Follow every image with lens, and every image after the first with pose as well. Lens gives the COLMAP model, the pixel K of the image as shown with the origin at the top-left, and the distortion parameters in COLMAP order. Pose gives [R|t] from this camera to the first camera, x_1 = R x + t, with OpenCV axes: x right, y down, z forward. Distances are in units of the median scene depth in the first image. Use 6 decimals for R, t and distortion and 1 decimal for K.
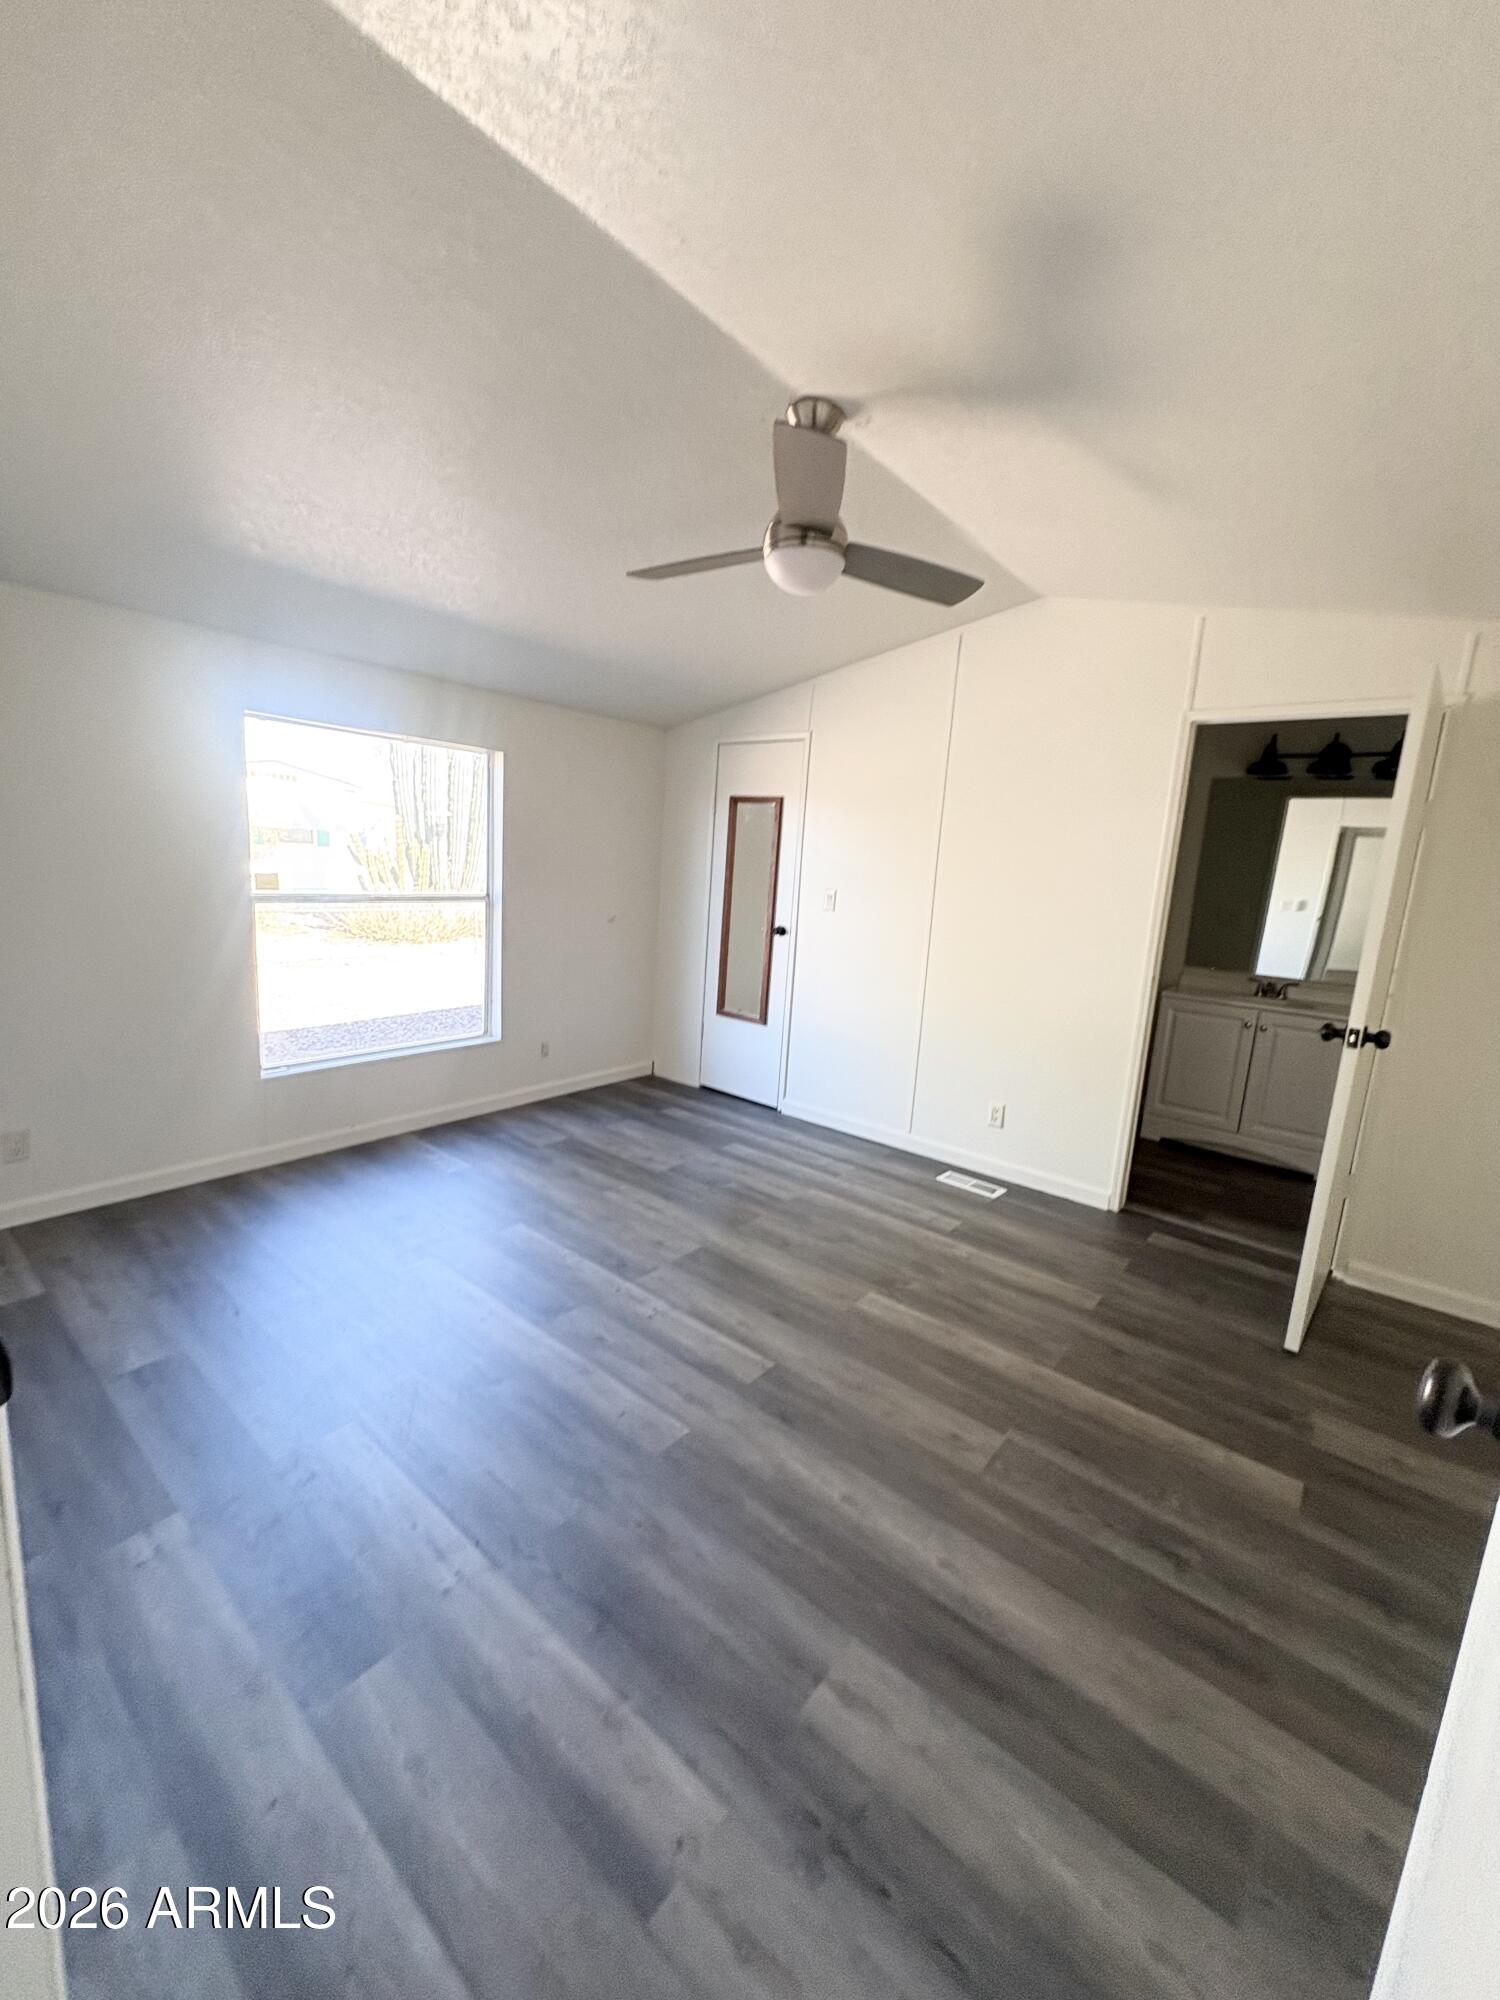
lens RADIAL K [[793.6, 0, 750.0], [0, 793.6, 1000.0], [0, 0, 1]] dist [-0.003036, -0.000003]
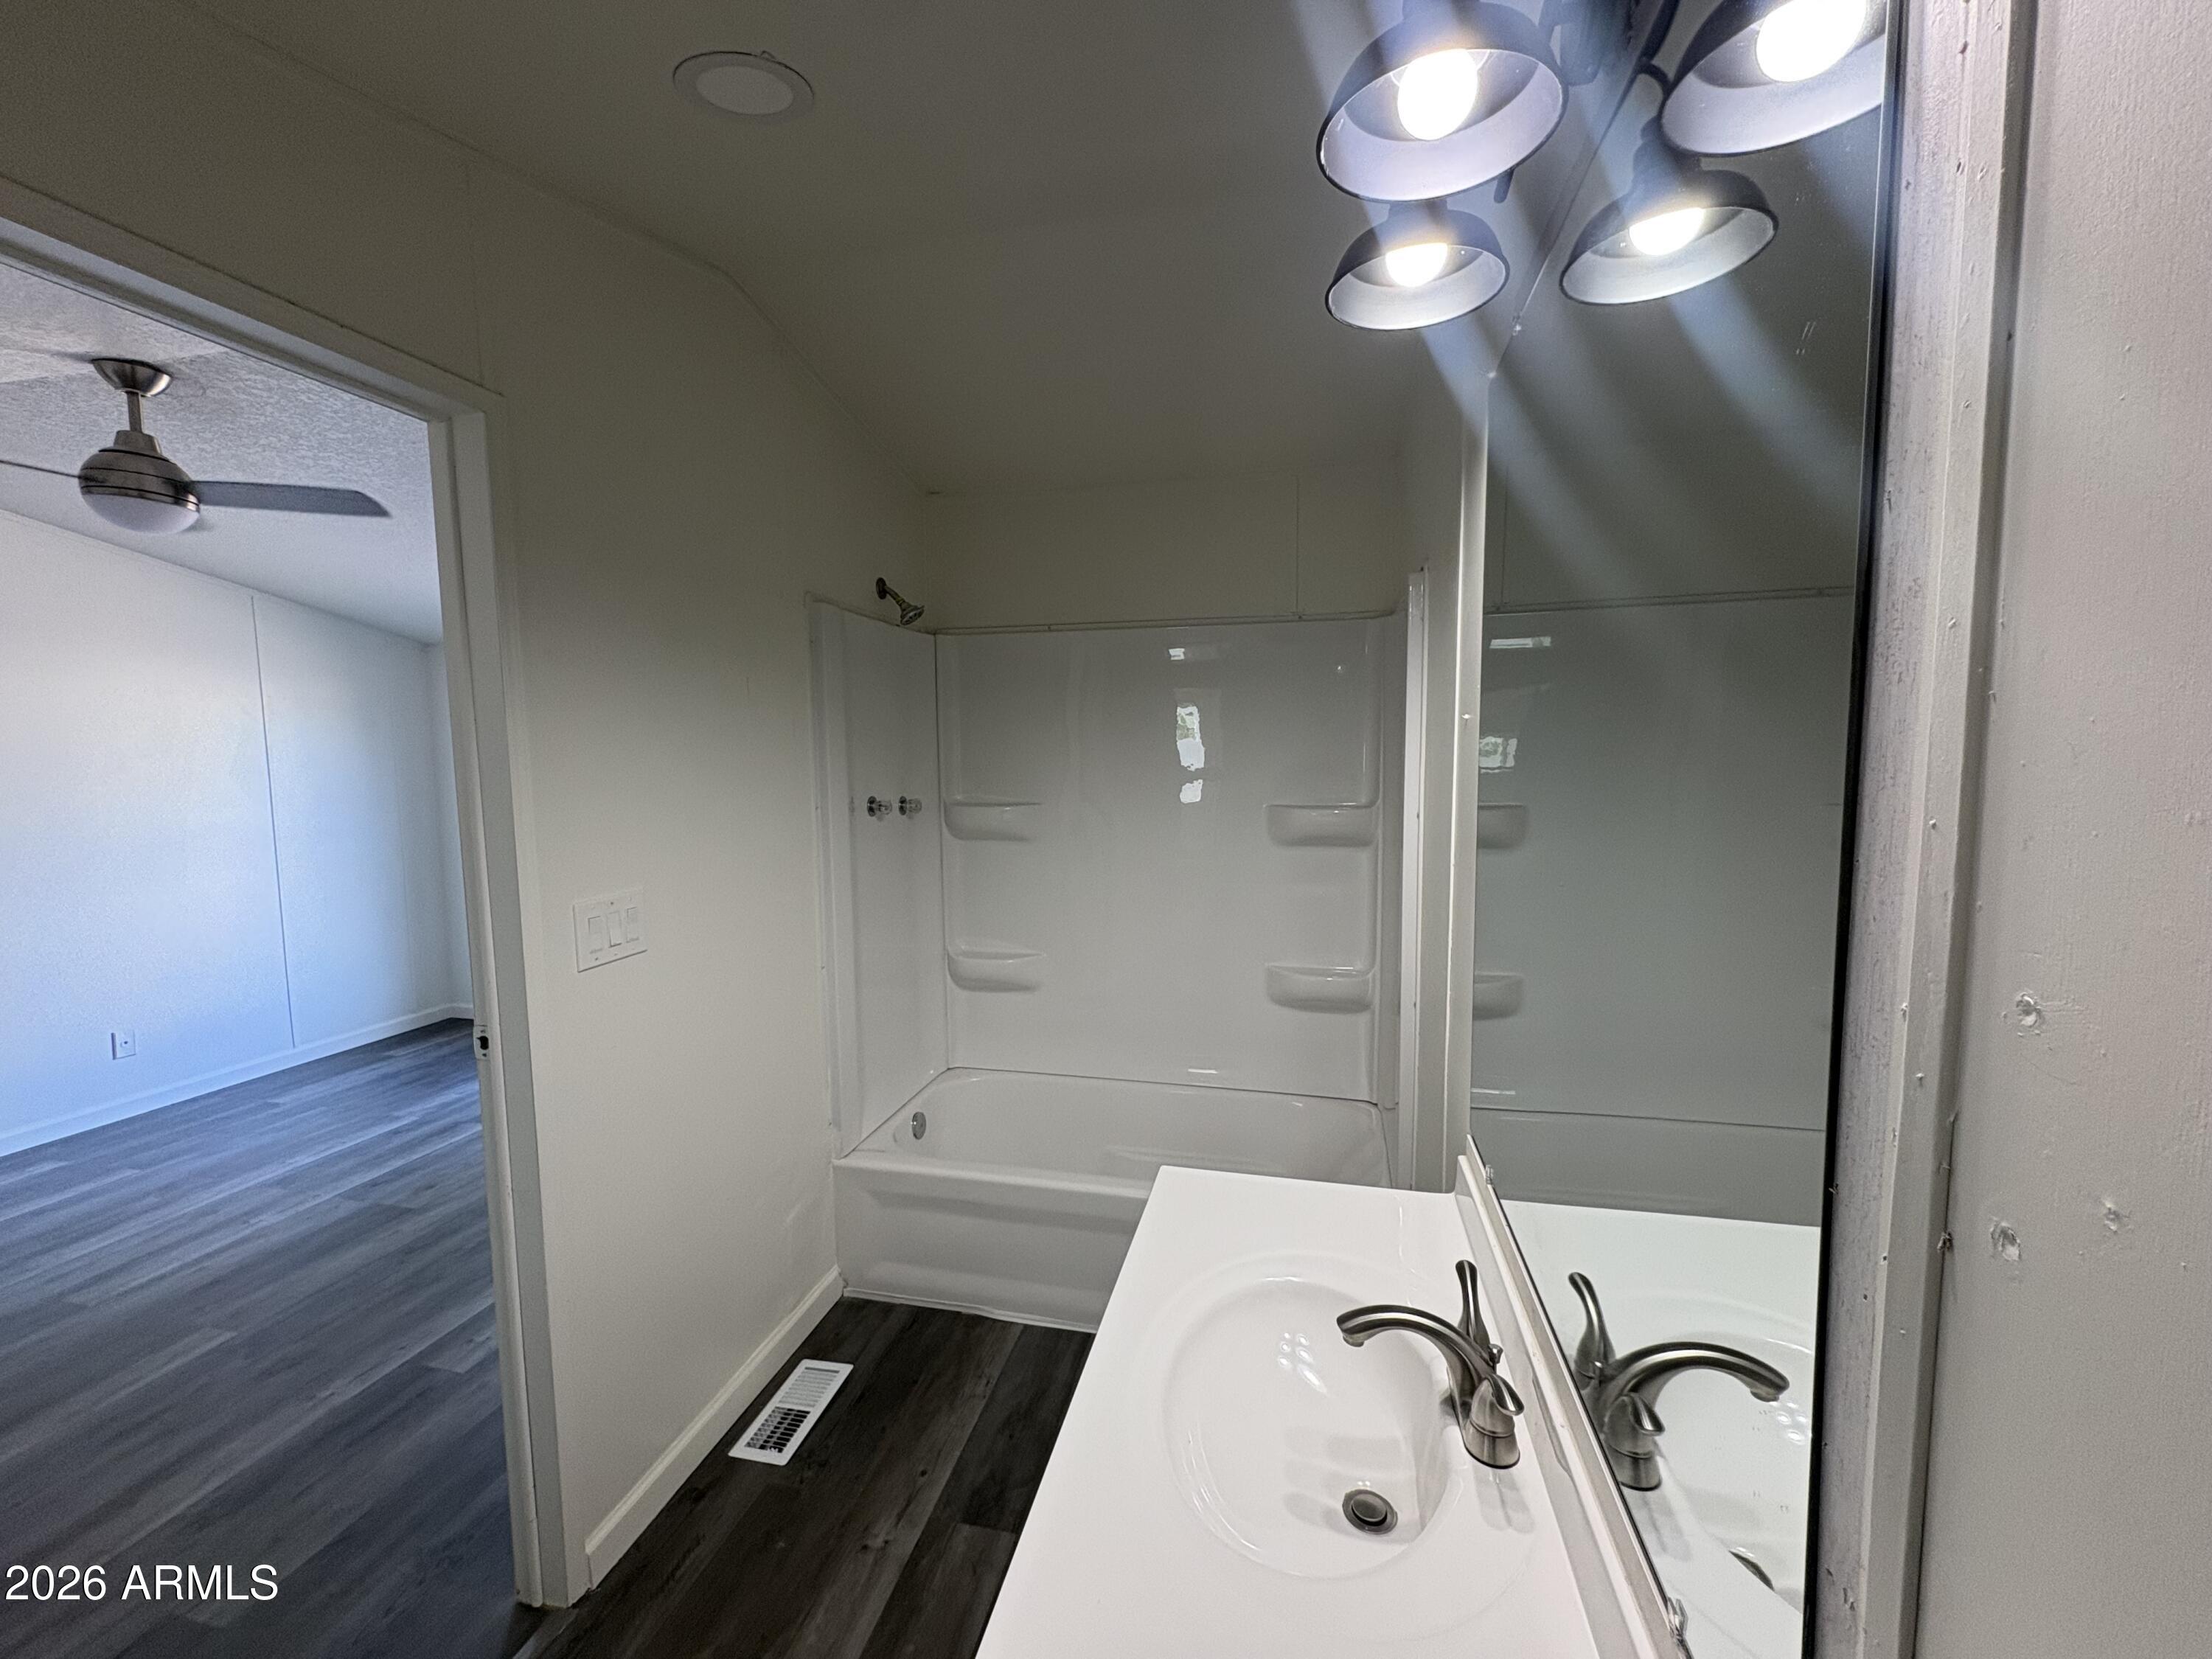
lens RADIAL K [[877.7, 0, 1106.0], [0, 877.7, 829.5], [0, 0, 1]] dist [-0.003036, -0.000003]
pose [[0.430512, 0.010417, -0.902525, 1.317307], [-0.114878, 0.992434, -0.043343, -0.184299], [0.895244, 0.122340, 0.428451, 1.372535]]
